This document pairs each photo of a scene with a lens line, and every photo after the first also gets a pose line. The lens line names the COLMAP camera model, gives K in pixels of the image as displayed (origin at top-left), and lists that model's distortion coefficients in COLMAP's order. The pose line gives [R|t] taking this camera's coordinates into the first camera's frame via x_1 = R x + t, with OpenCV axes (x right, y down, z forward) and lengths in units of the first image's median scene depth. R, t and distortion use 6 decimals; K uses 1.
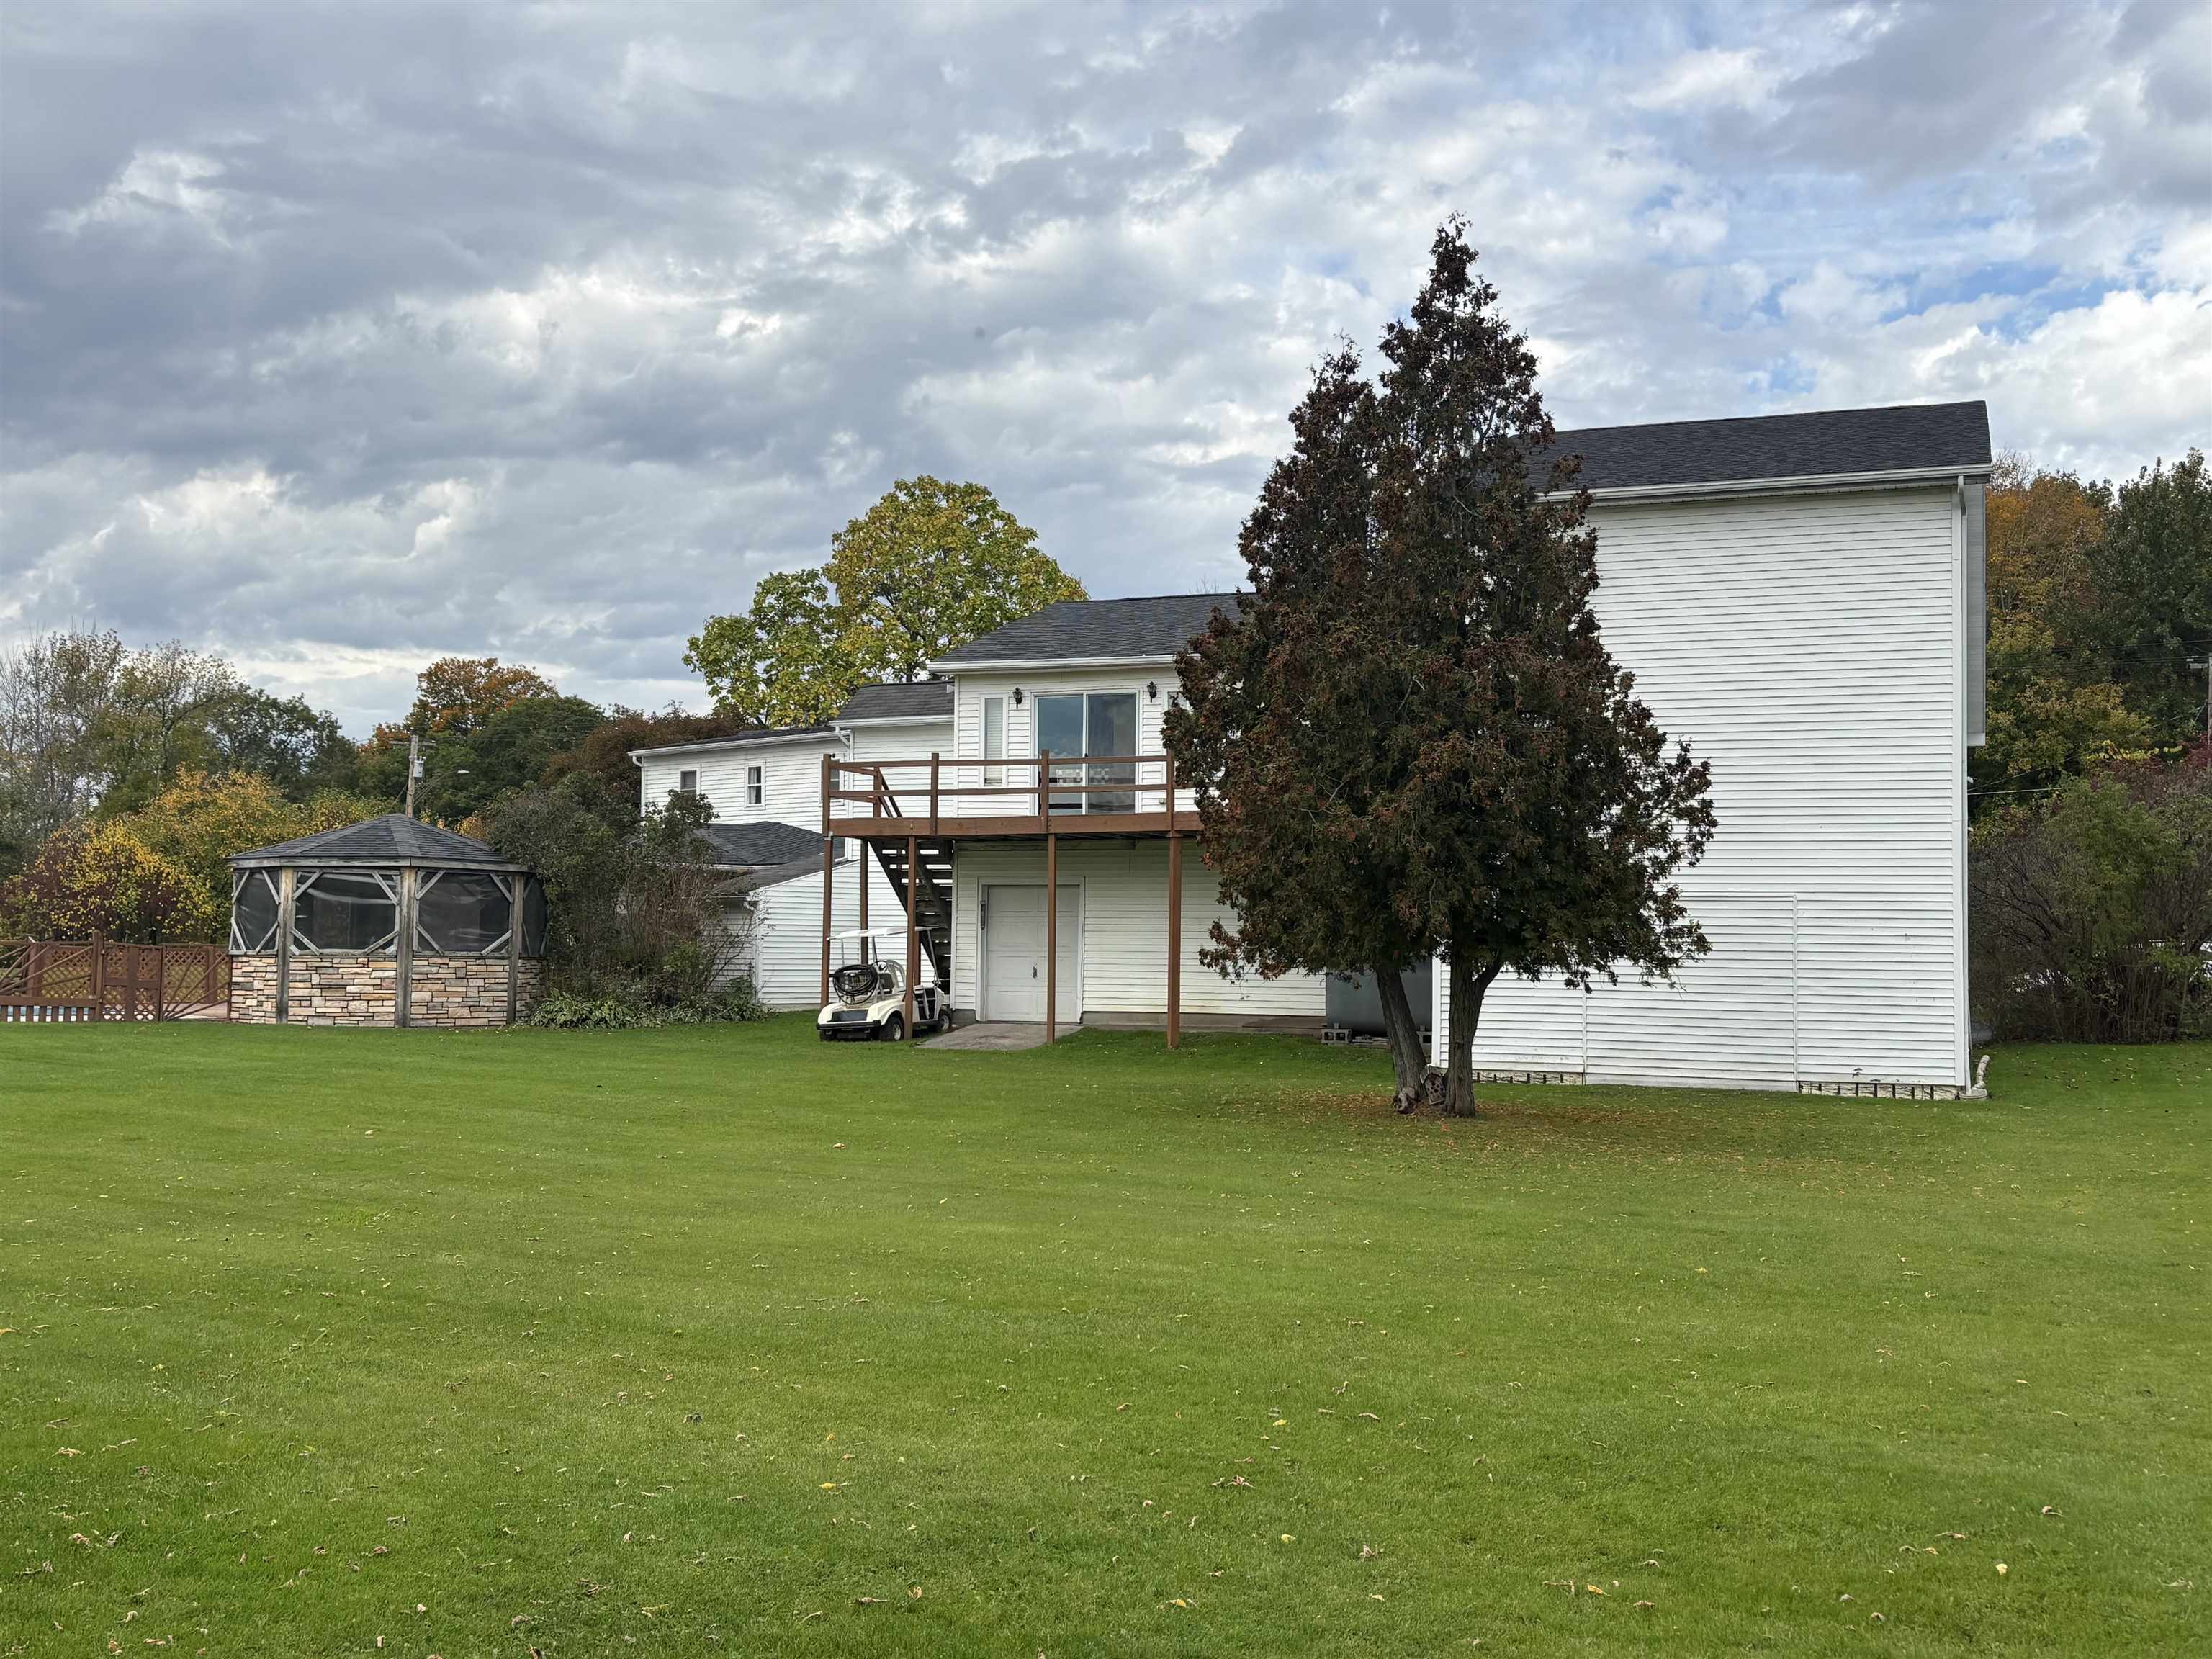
lens RADIAL K [[2278.0, 0, 1110.2], [0, 2278.0, 829.7], [0, 0, 1]] dist [0.007306, 0.000000]
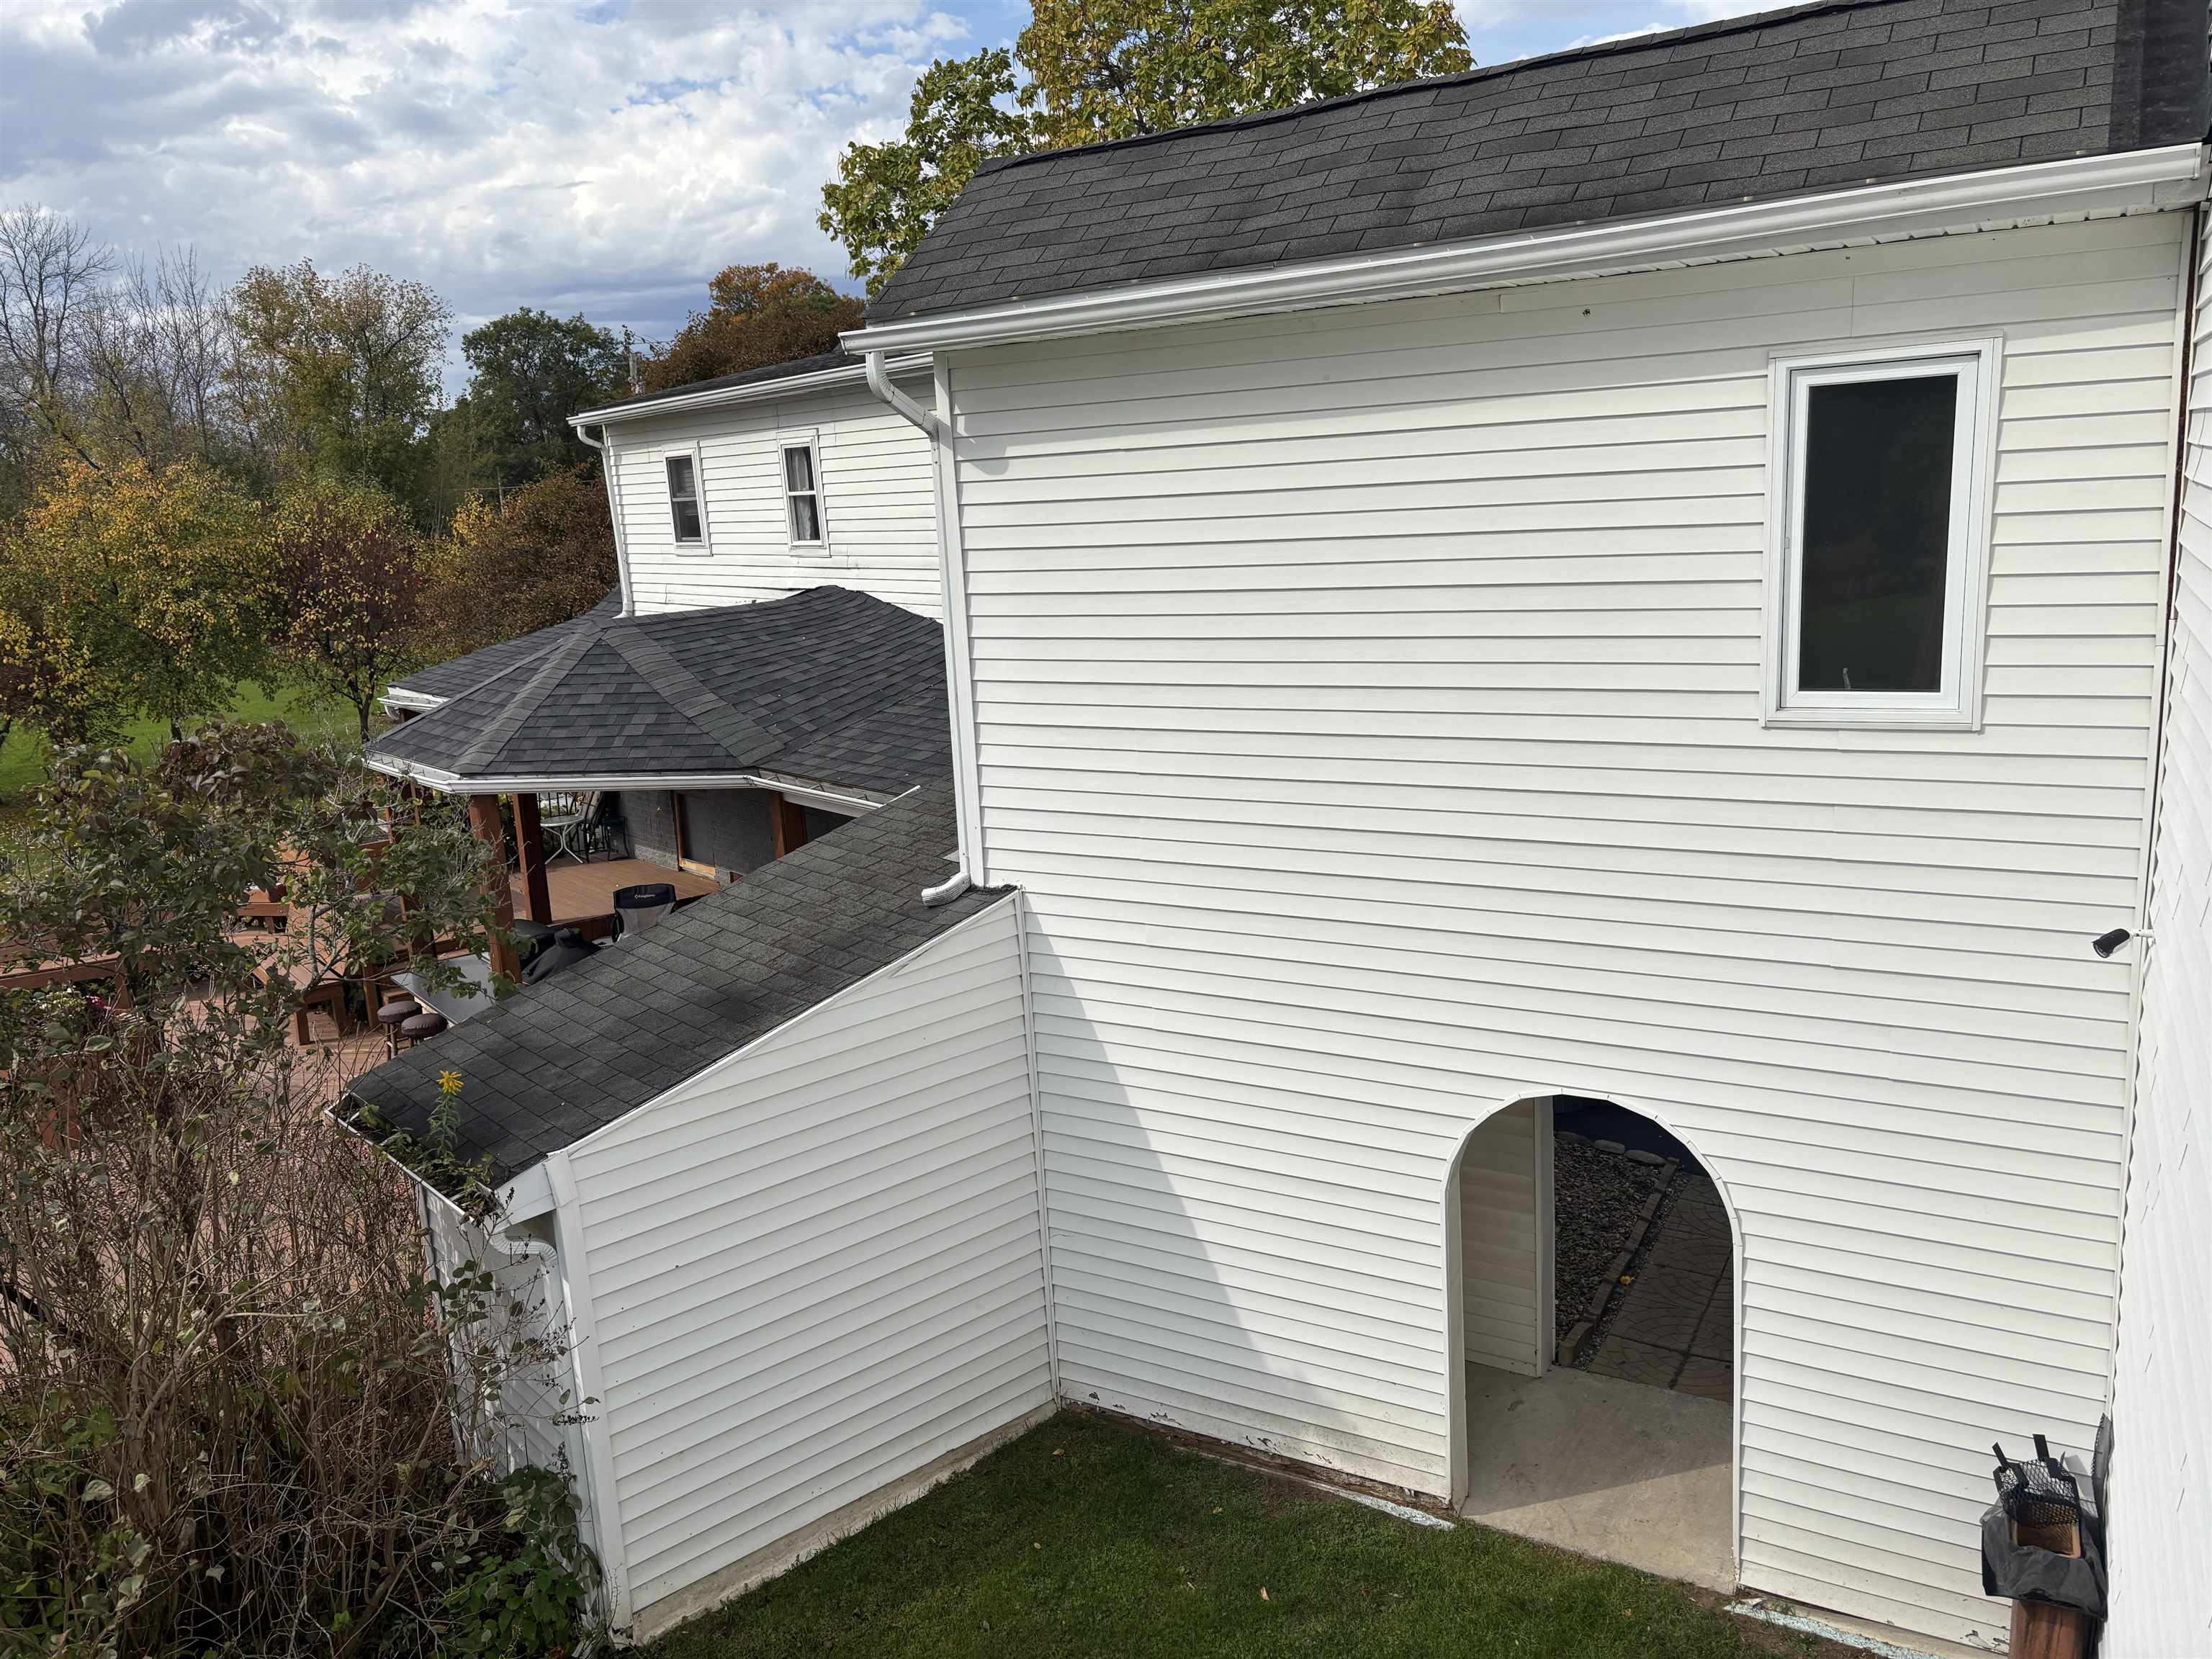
lens RADIAL K [[1662.8, 0, 1101.6], [0, 1662.8, 838.0], [0, 0, 1]] dist [0.010814, 0.002655]
pose [[0.988770, -0.038452, -0.144416, -0.045294], [0.075909, 0.961617, 0.263687, -0.025075], [0.128733, -0.271688, 0.953737, 0.511005]]
